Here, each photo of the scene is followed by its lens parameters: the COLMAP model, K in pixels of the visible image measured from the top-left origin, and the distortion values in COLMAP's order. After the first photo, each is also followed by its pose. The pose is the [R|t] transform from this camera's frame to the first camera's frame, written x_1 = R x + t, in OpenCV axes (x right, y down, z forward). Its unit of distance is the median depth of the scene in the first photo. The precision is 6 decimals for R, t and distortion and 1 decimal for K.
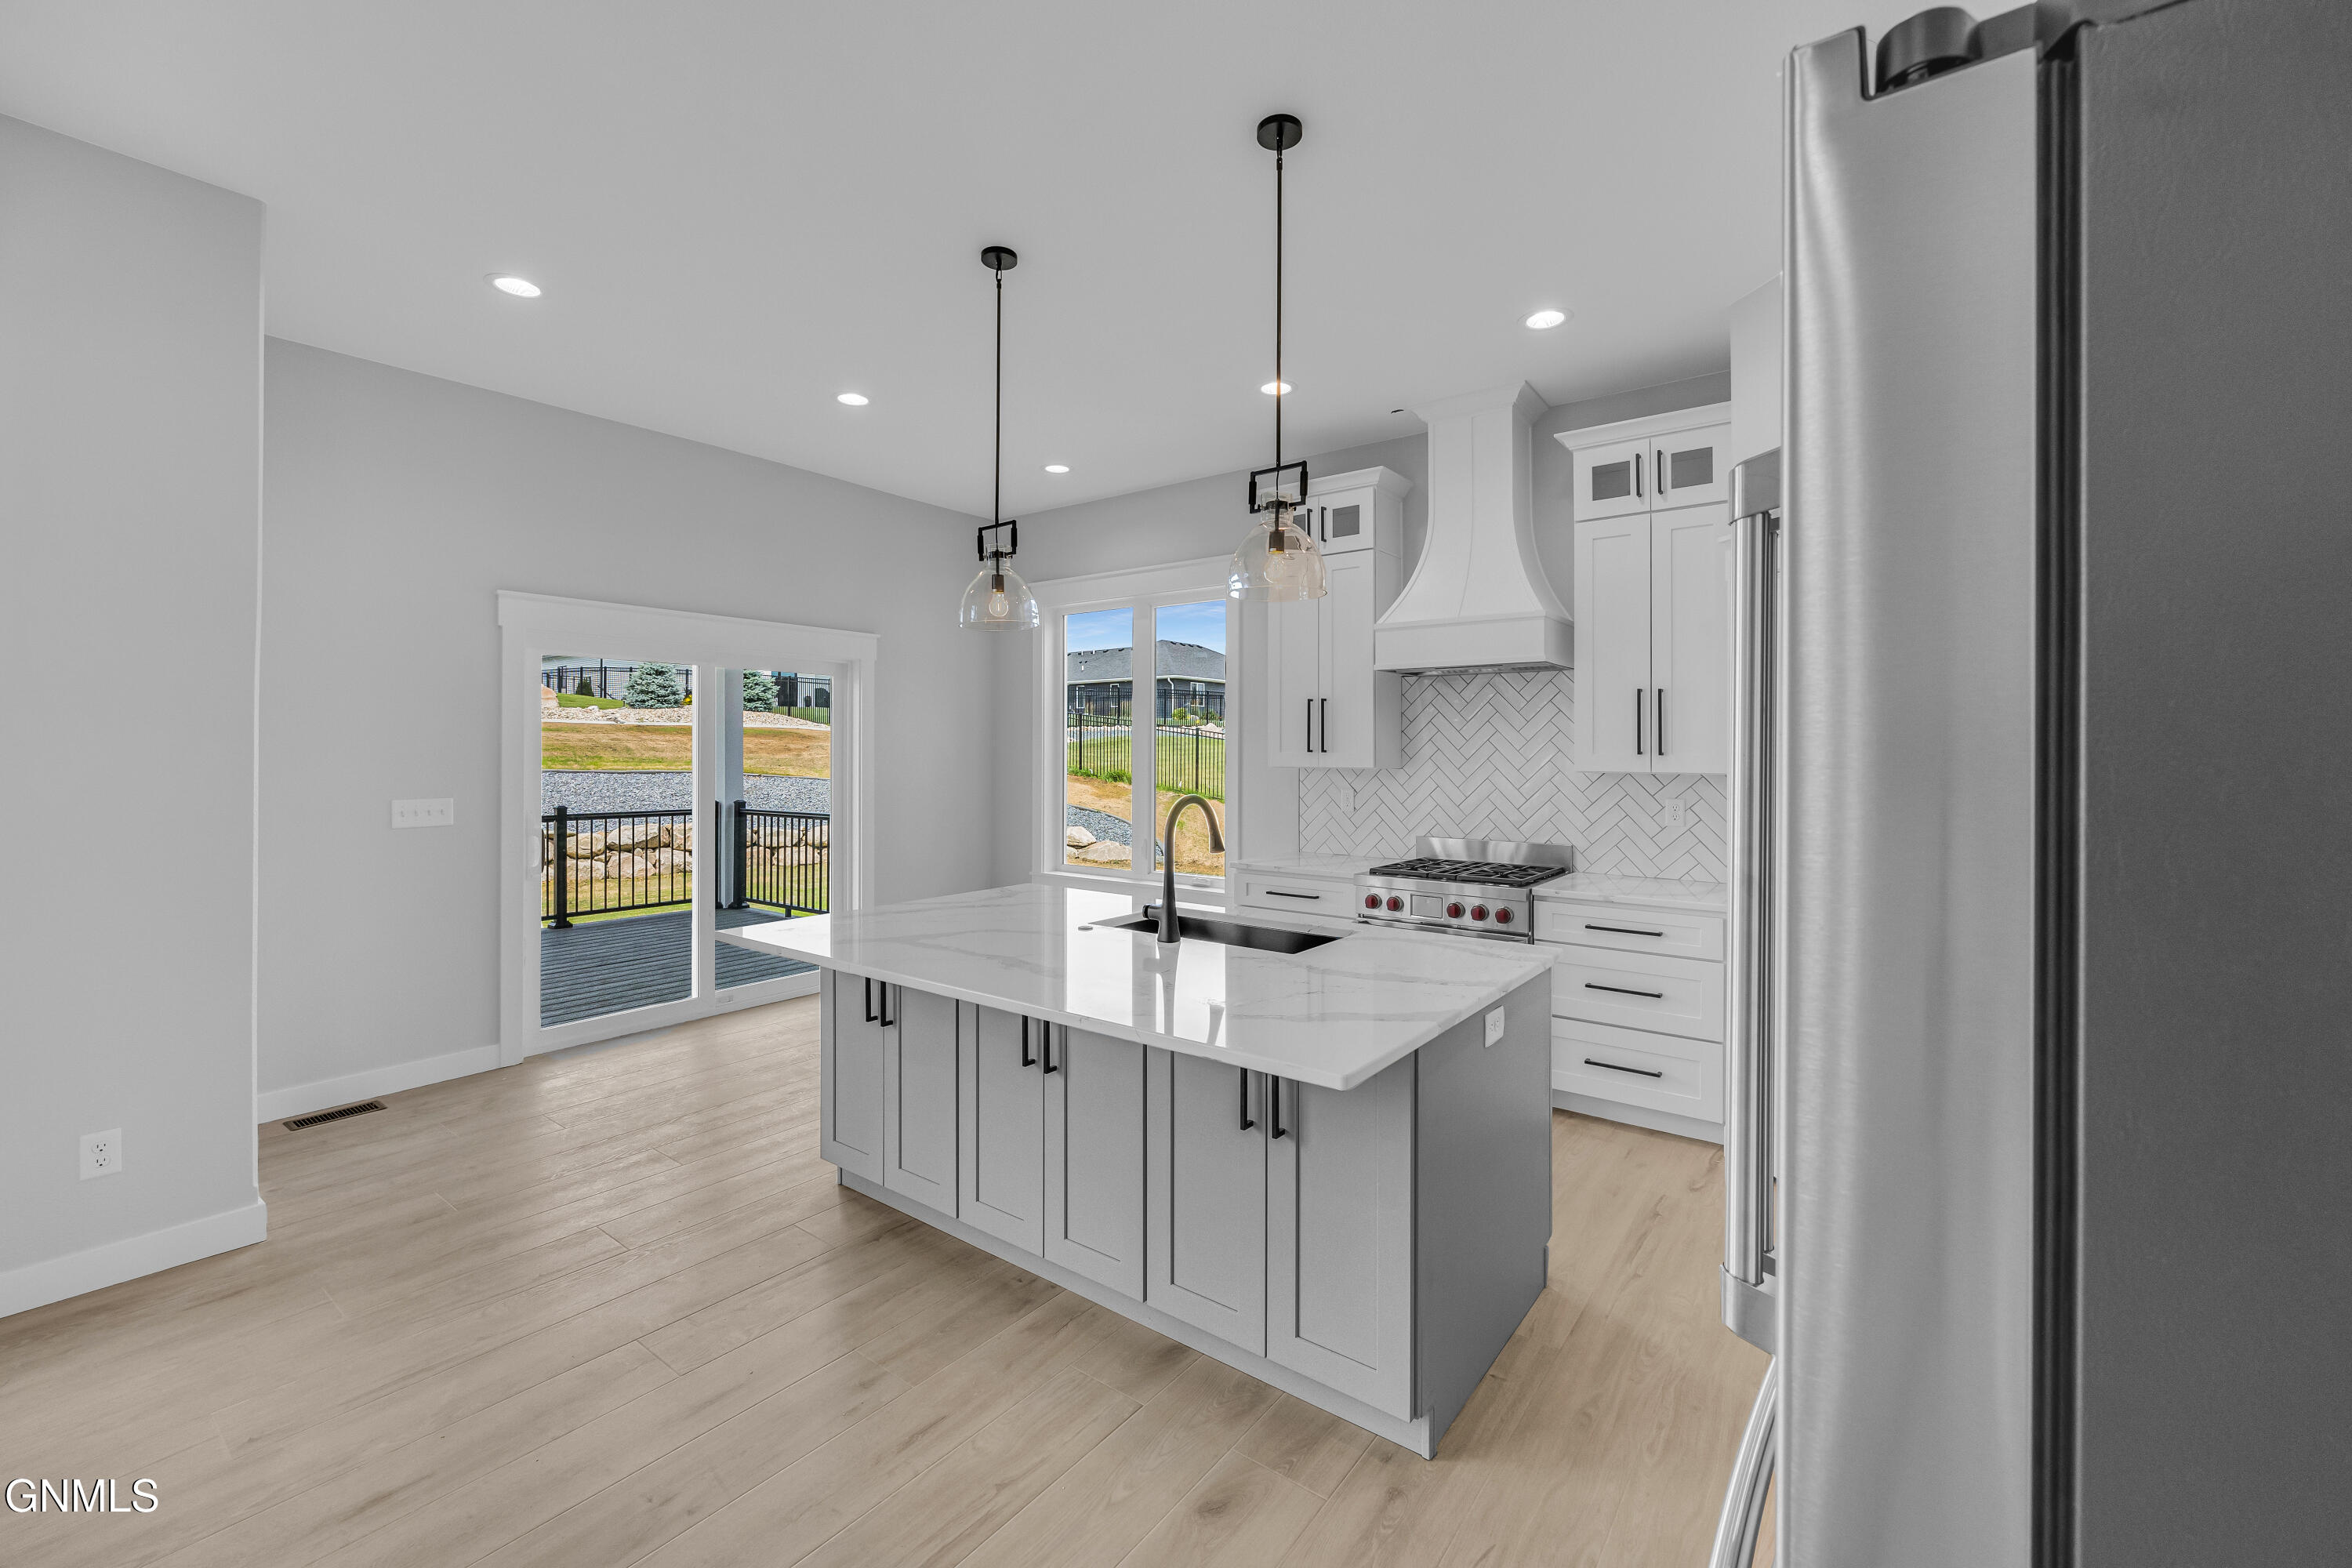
lens RADIAL K [[965.9, 0, 1170.1], [0, 965.9, 746.7], [0, 0, 1]] dist [-0.003942, 0.000294]
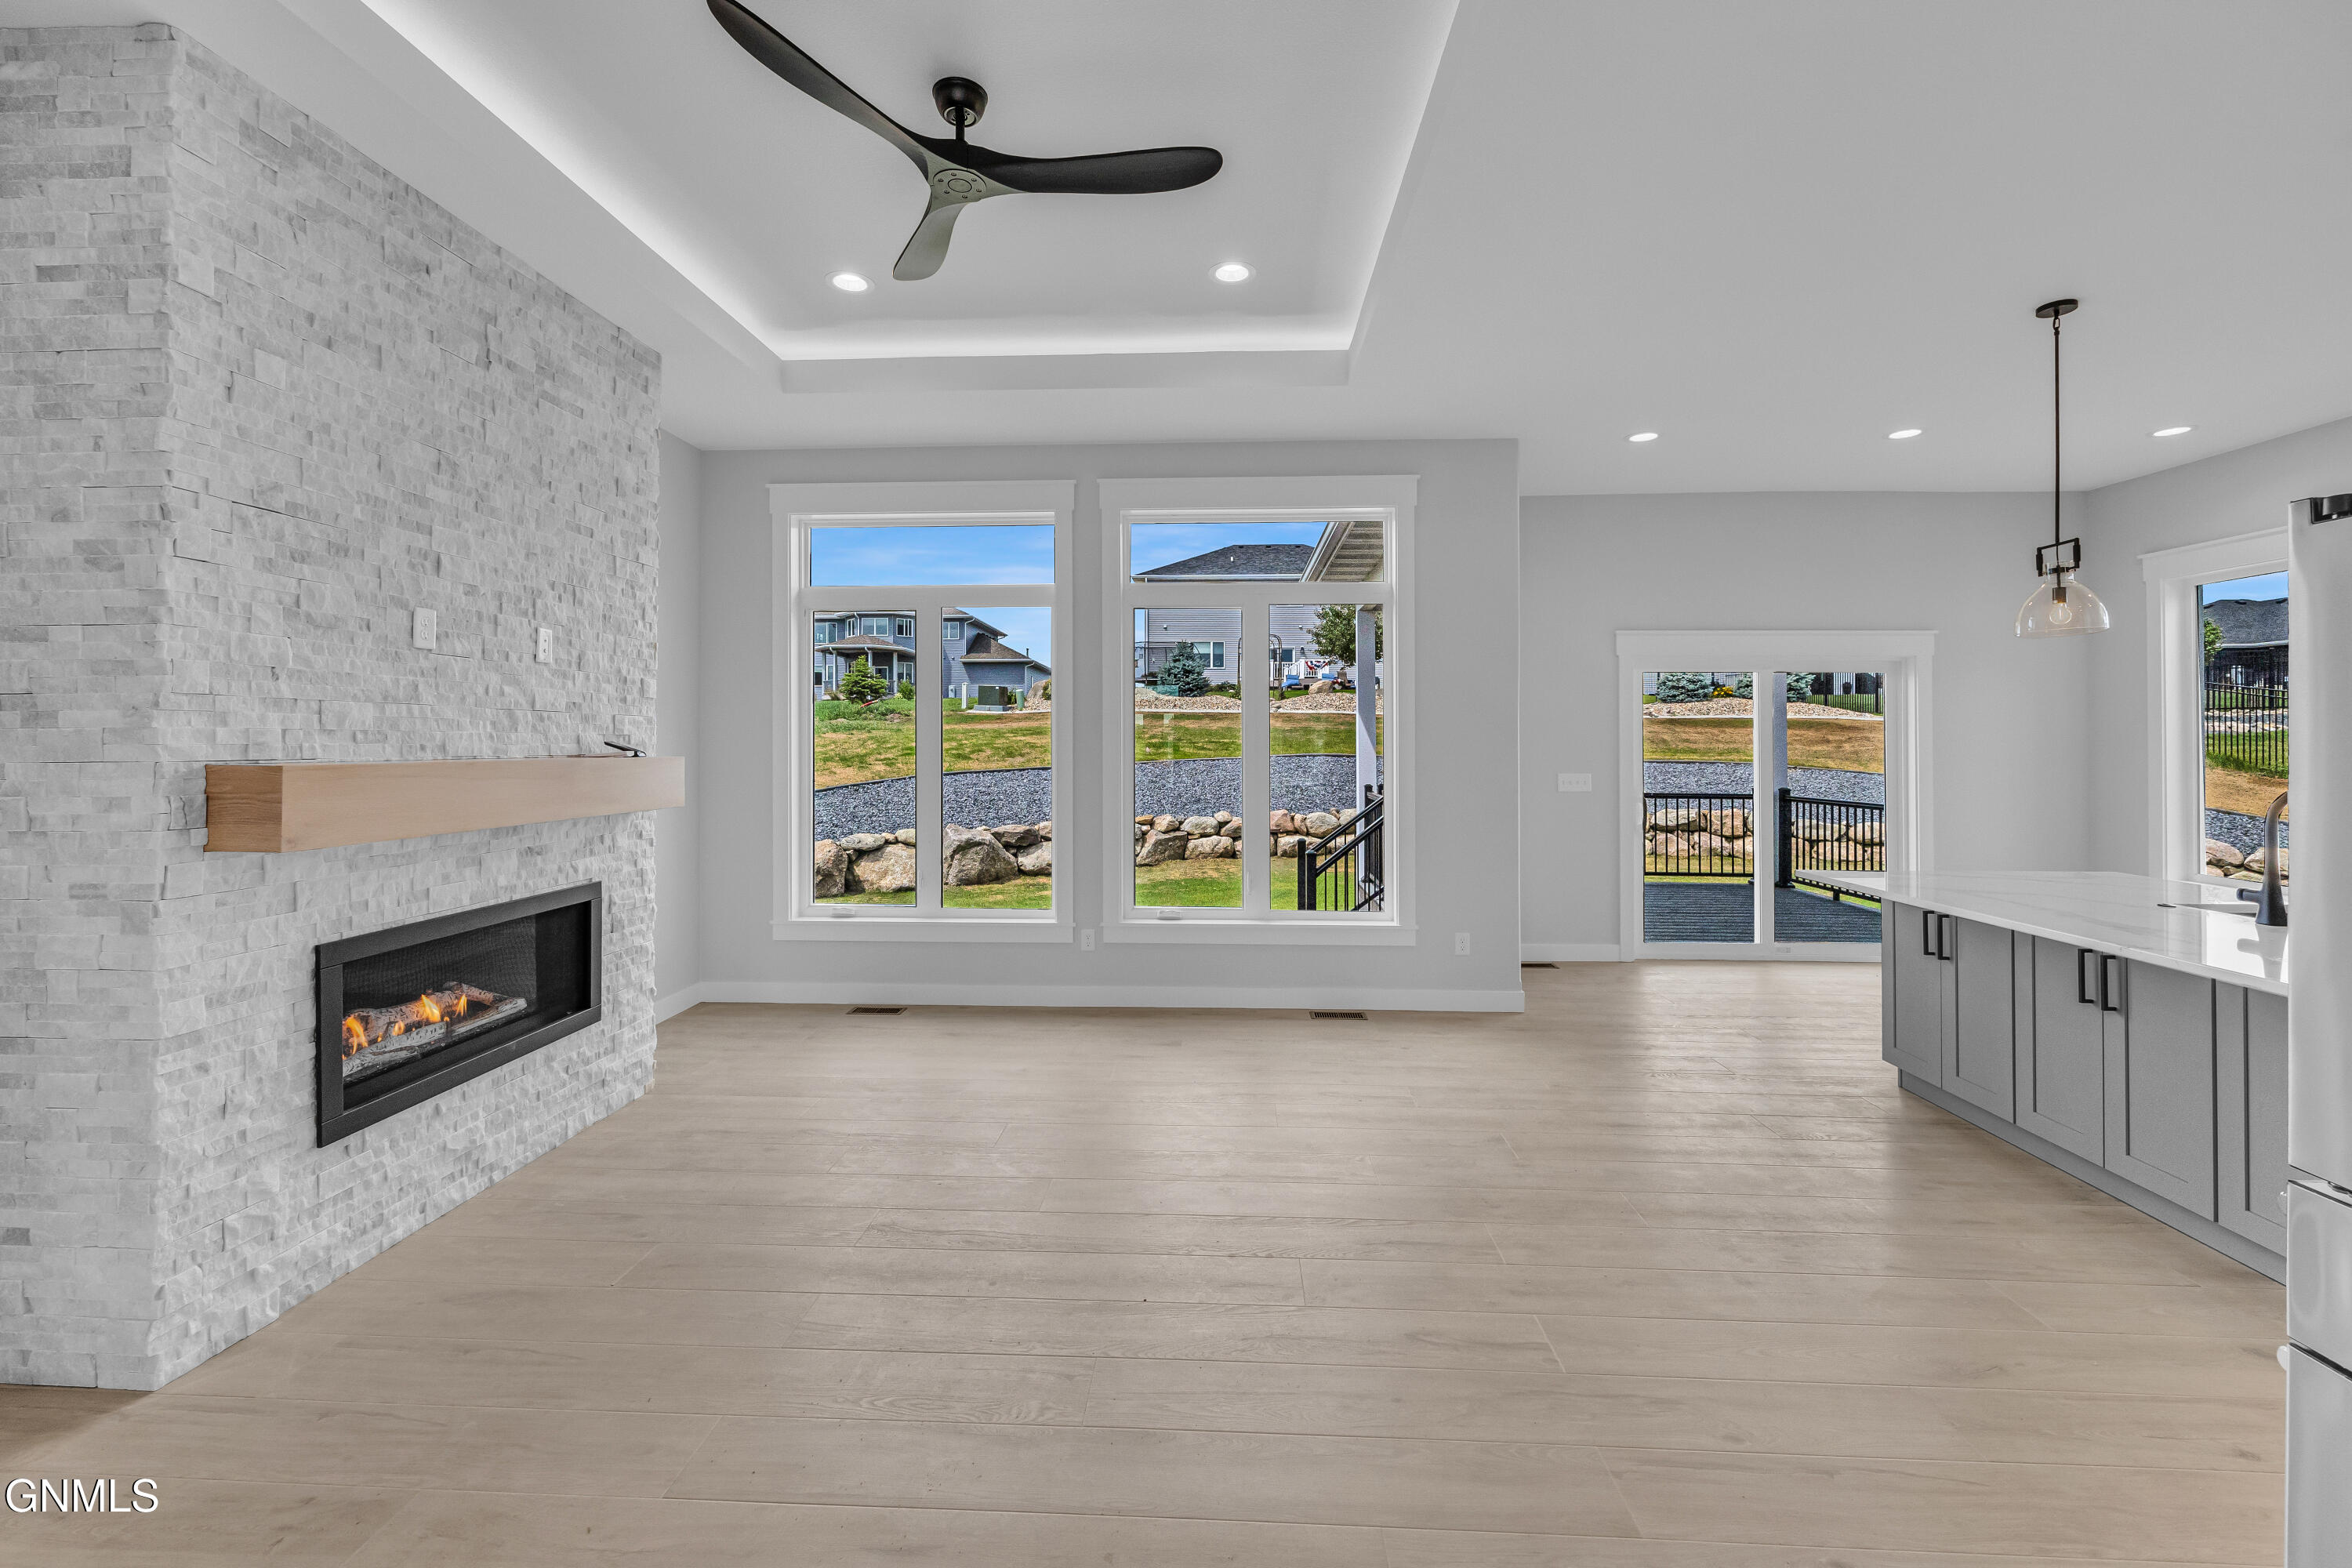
lens RADIAL K [[965.9, 0, 1183.0], [0, 965.9, 732.0], [0, 0, 1]] dist [-0.003942, 0.000294]
pose [[0.572565, -0.009133, -0.819808, 0.109052], [0.003561, 0.999956, -0.008654, -0.000765], [0.819852, 0.002036, 0.572573, -0.339812]]
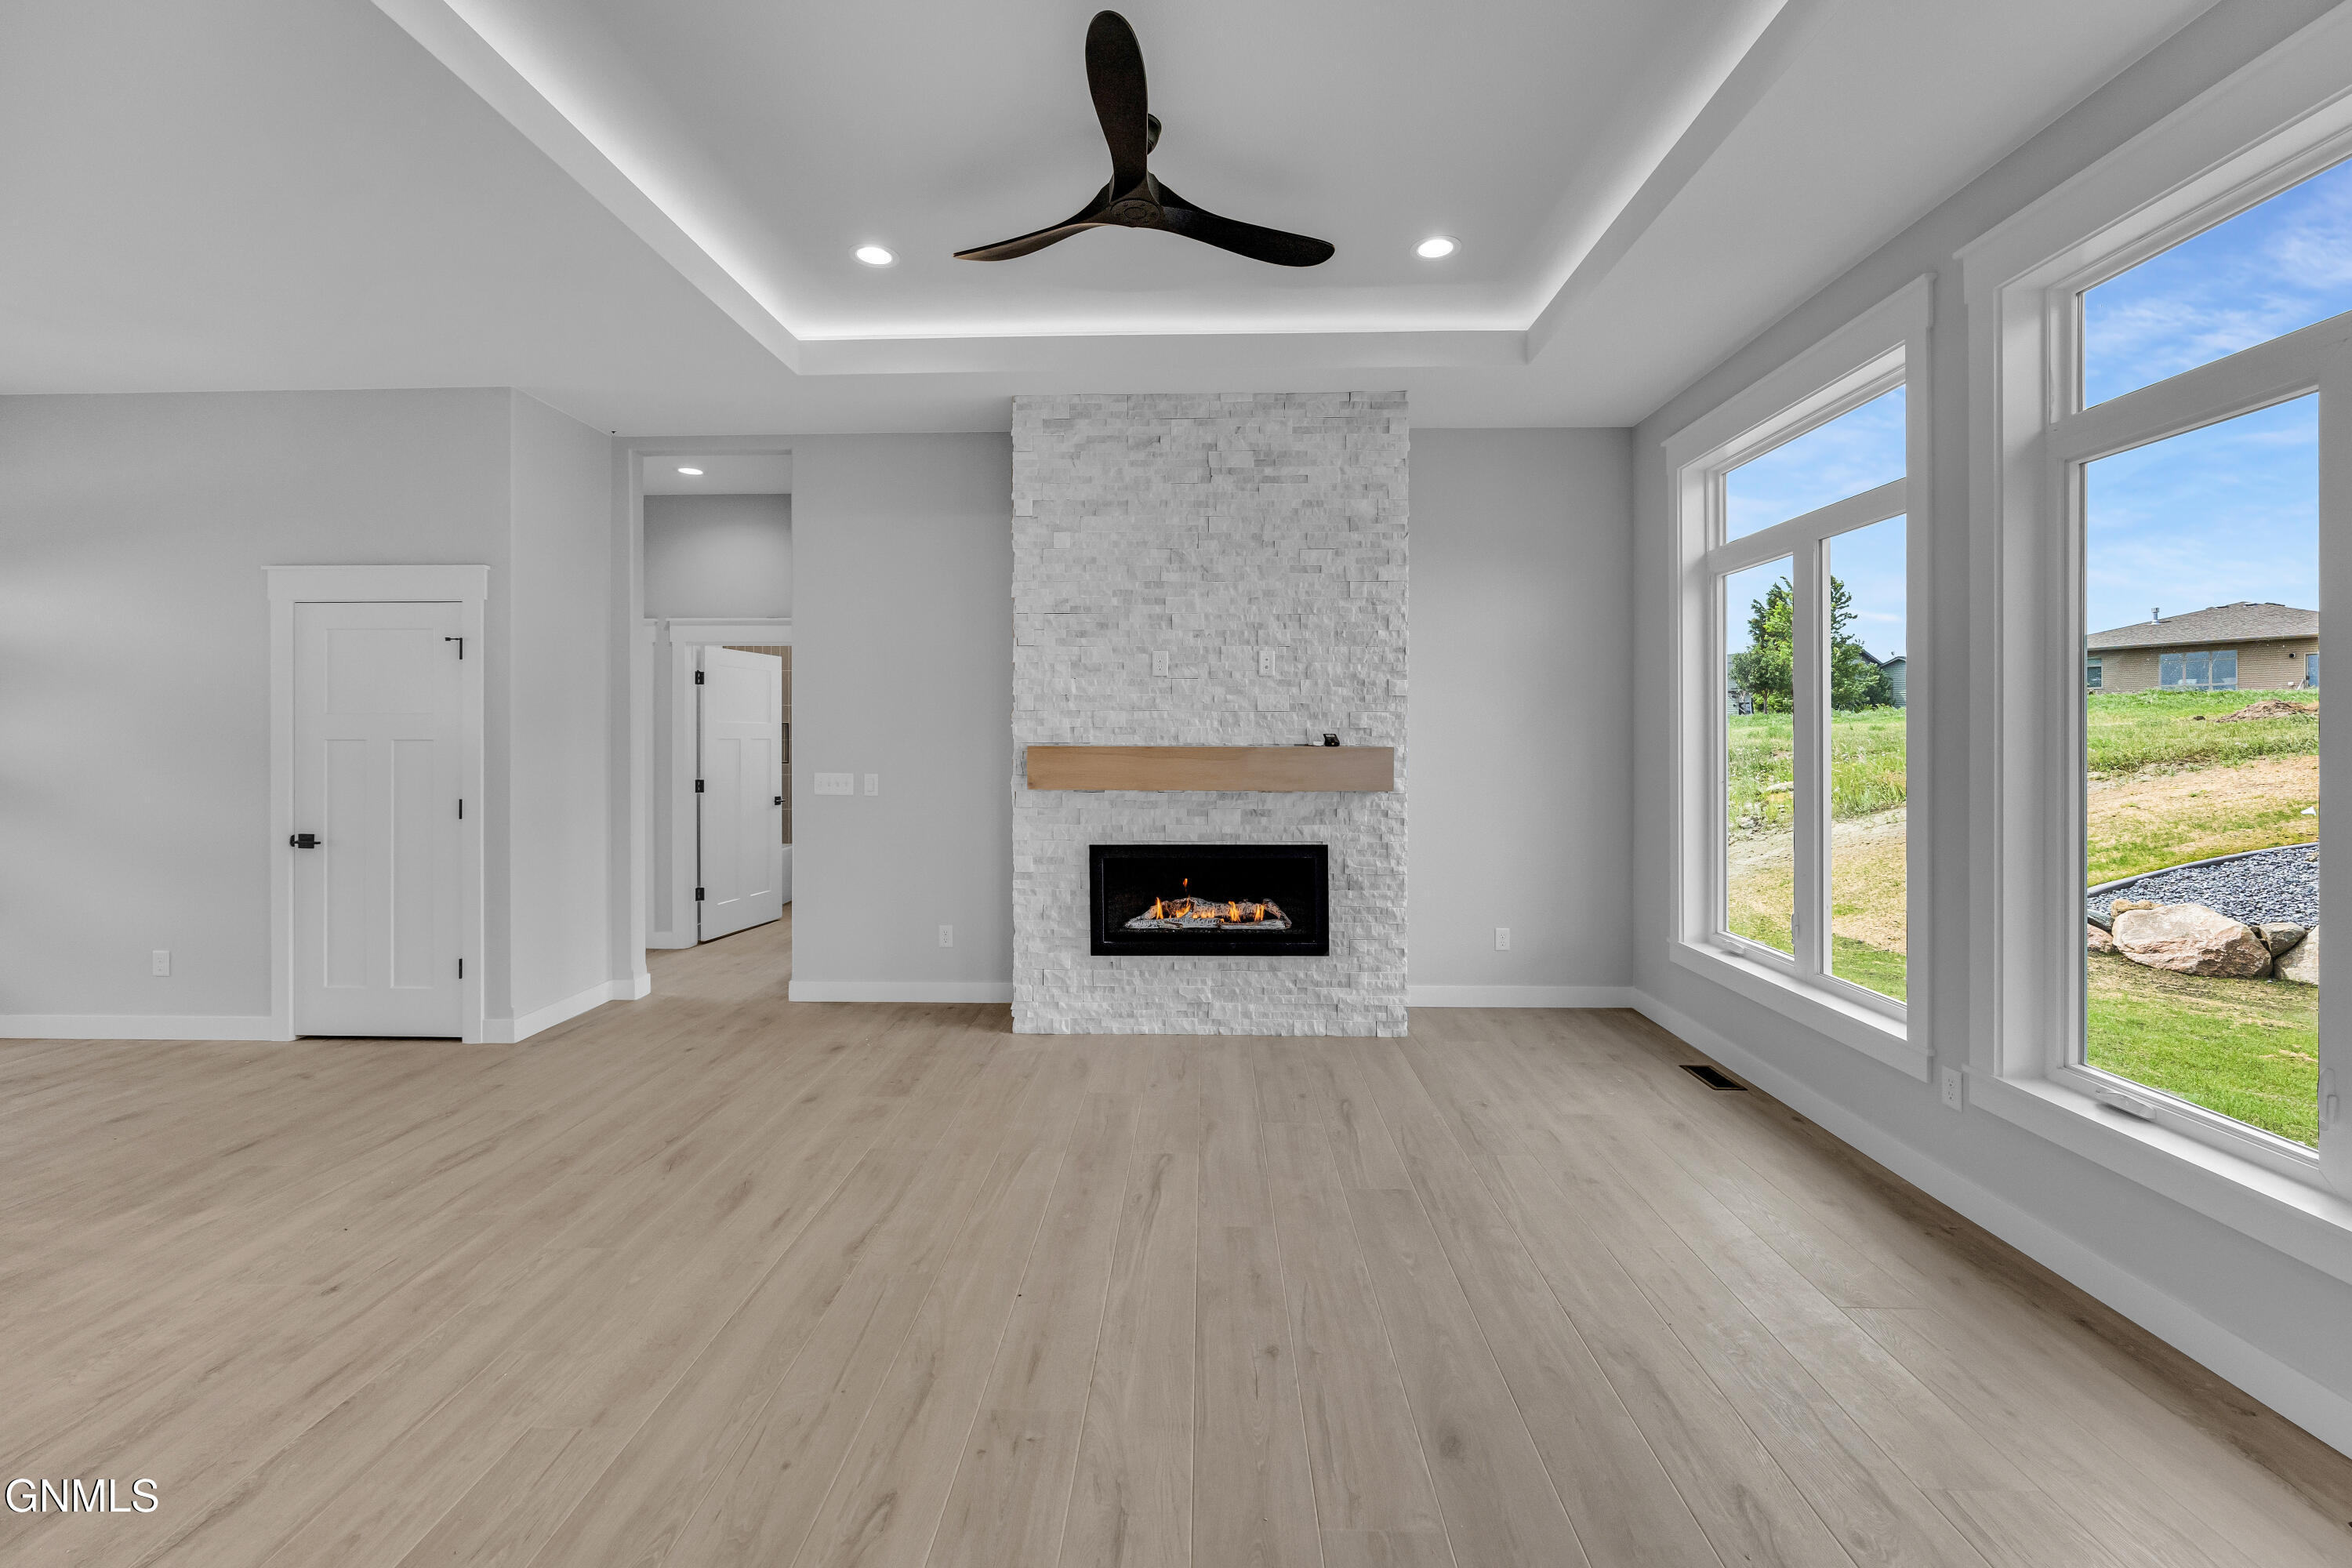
lens RADIAL K [[965.9, 0, 1171.3], [0, 965.9, 740.5], [0, 0, 1]] dist [-0.003942, 0.000294]
pose [[-0.812636, 0.001058, -0.582770, -0.104470], [0.000134, 0.999999, 0.001627, 0.003781], [0.582771, 0.001244, -0.812635, 0.433114]]
